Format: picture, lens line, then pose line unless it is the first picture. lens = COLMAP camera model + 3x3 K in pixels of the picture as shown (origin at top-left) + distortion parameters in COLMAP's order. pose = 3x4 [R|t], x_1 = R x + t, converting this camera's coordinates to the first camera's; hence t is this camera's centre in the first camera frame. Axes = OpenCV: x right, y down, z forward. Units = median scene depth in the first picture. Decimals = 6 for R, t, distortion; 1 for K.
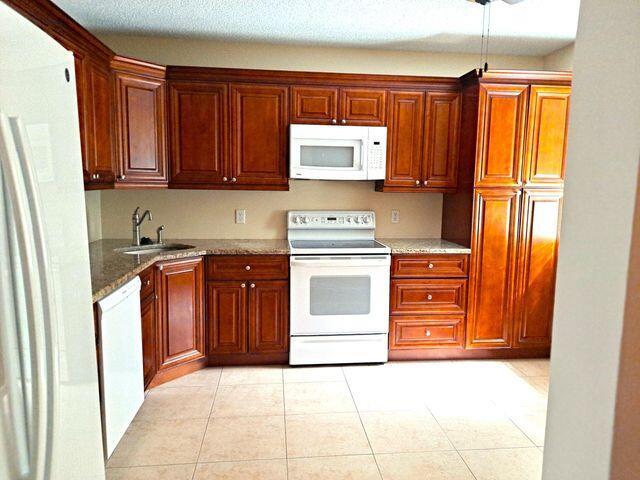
lens RADIAL K [[469.8, 0, 320.0], [0, 469.8, 240.0], [0, 0, 1]] dist [0.060190, -0.064905]
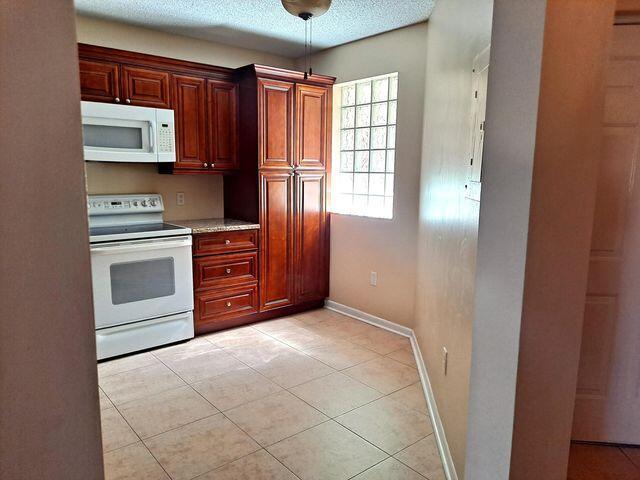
lens RADIAL K [[469.8, 0, 320.0], [0, 469.8, 240.0], [0, 0, 1]] dist [0.060190, -0.064905]
pose [[0.838927, -0.085114, 0.537548, -0.167036], [0.066670, 0.996329, 0.053707, 0.005490], [-0.540145, -0.009218, 0.841521, -0.030716]]
